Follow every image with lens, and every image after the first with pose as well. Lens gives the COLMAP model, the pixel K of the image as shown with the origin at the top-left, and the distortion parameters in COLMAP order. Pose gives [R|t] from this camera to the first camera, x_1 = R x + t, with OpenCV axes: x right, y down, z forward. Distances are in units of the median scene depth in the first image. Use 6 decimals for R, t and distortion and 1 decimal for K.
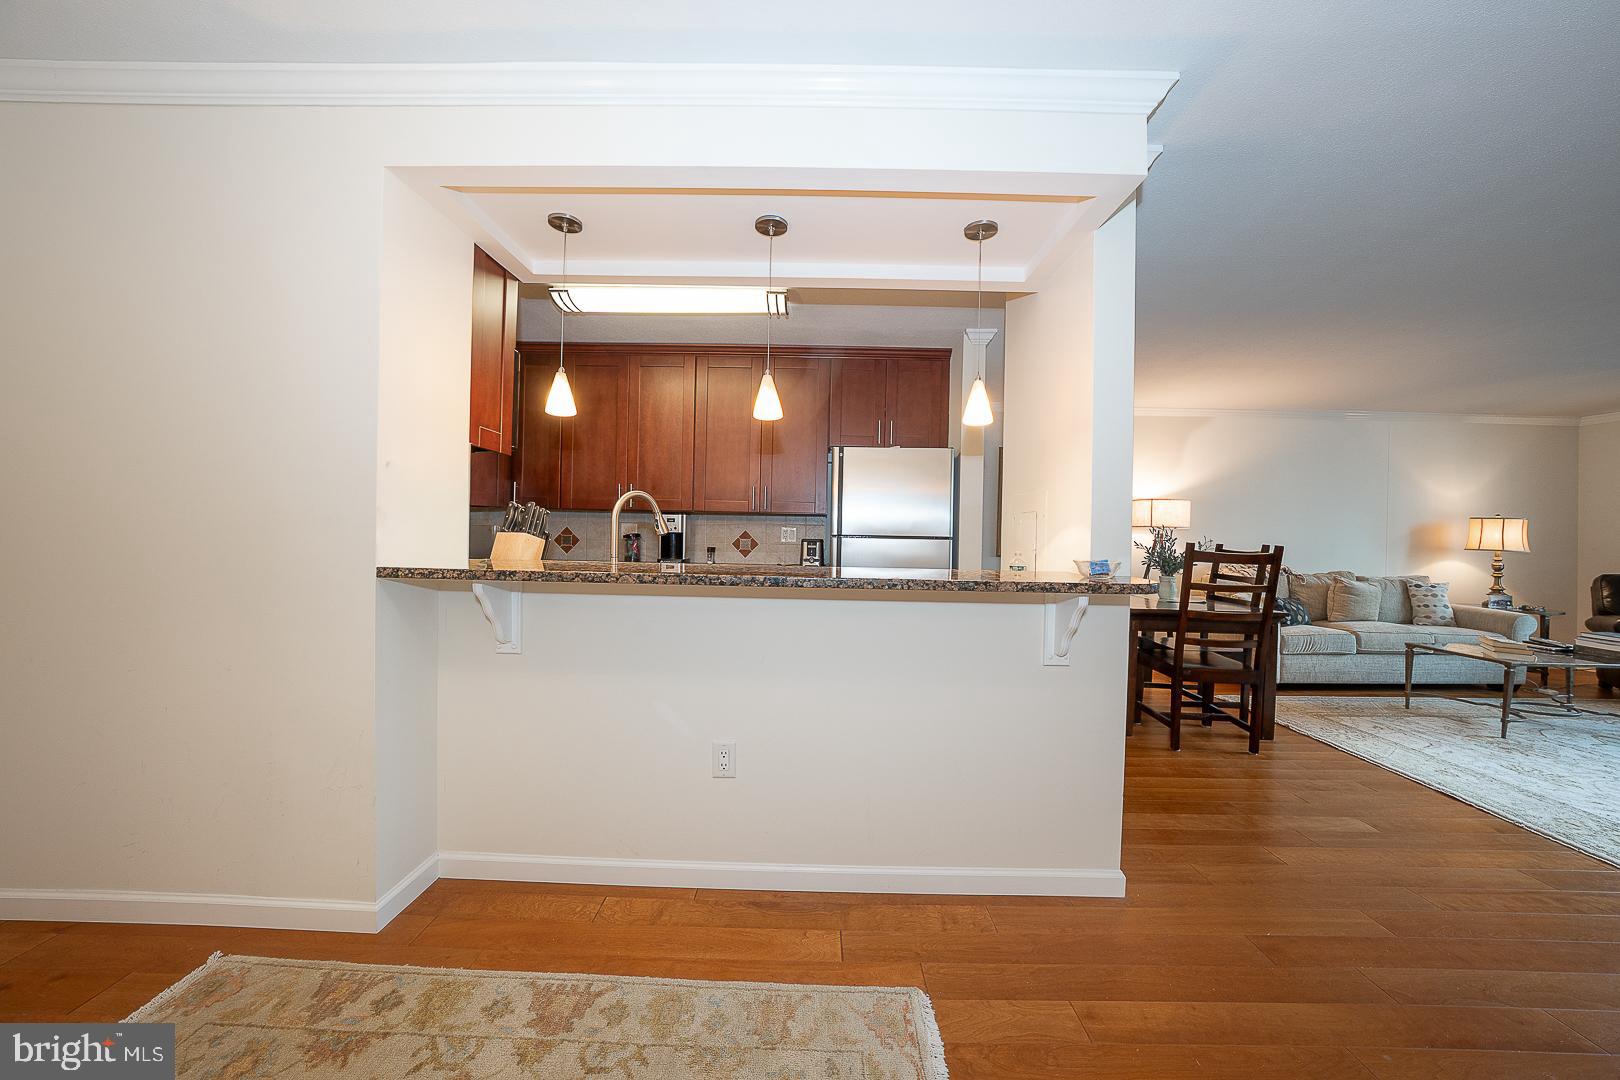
lens RADIAL K [[557.2, 0, 811.4], [0, 557.2, 537.4], [0, 0, 1]] dist [-0.025893, 0.004520]
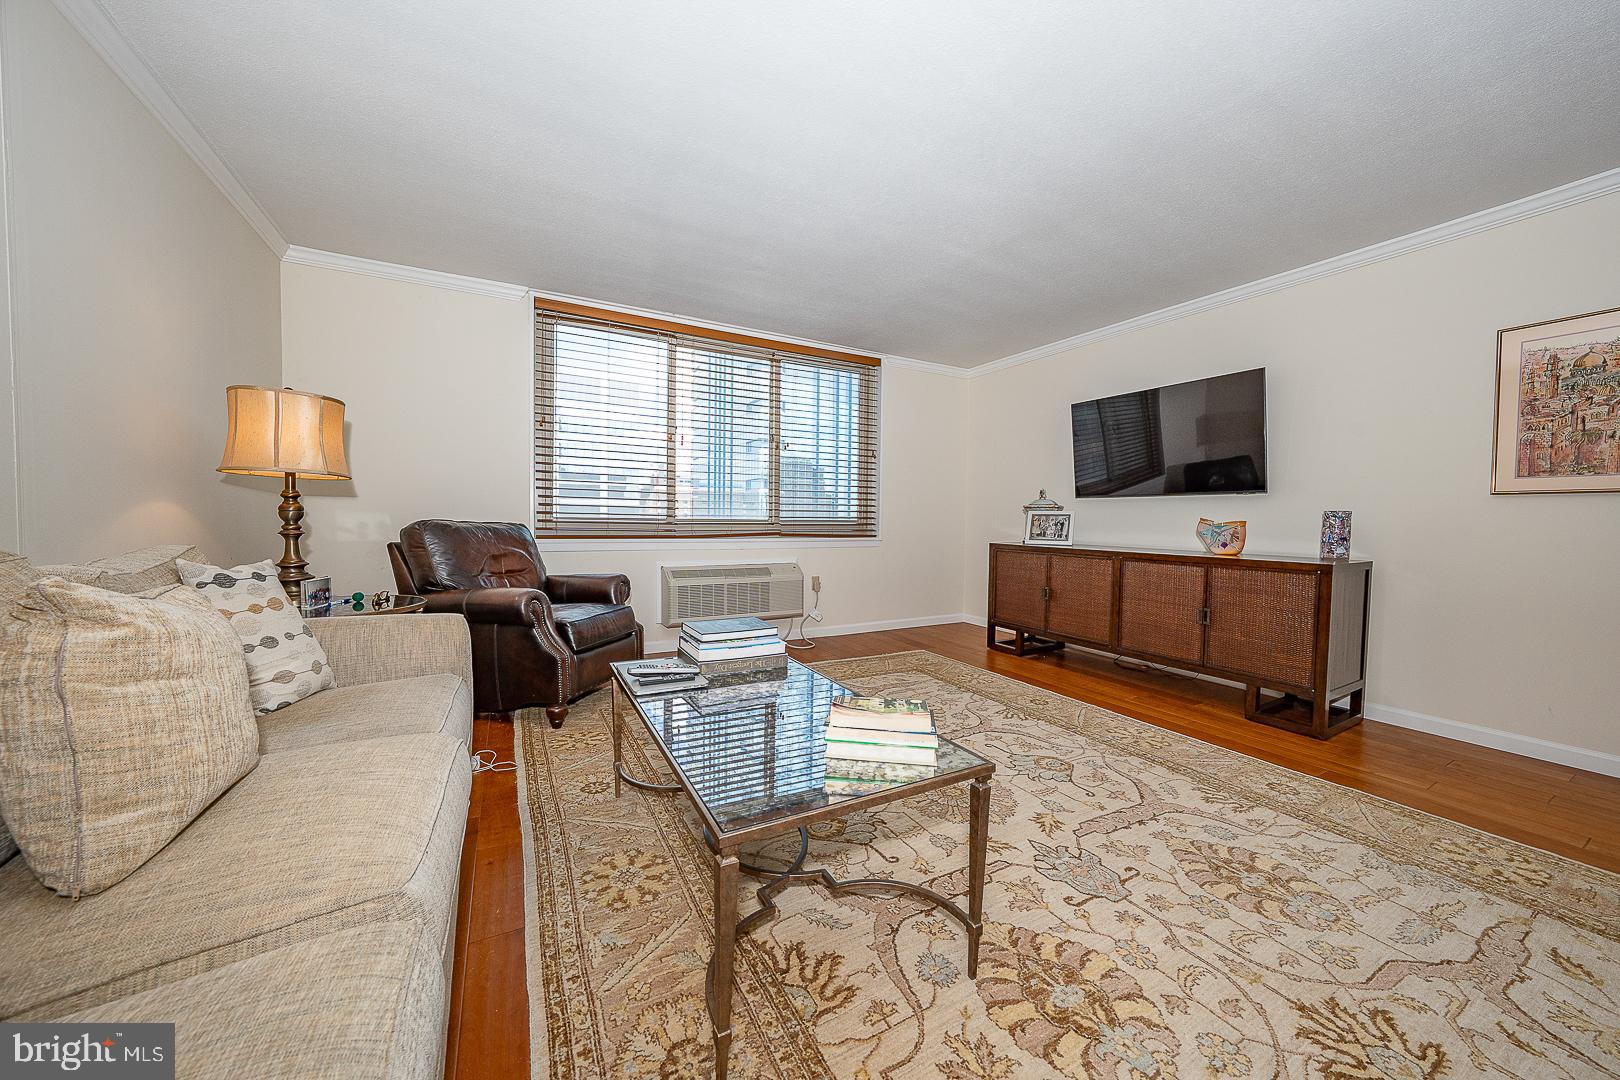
lens RADIAL K [[557.2, 0, 809.6], [0, 557.2, 539.5], [0, 0, 1]] dist [-0.025893, 0.004520]
pose [[-0.480323, -0.058987, 0.875106, 0.825913], [-0.017527, 0.998182, 0.057663, 0.051857], [-0.876916, 0.012359, -0.480484, 1.008629]]
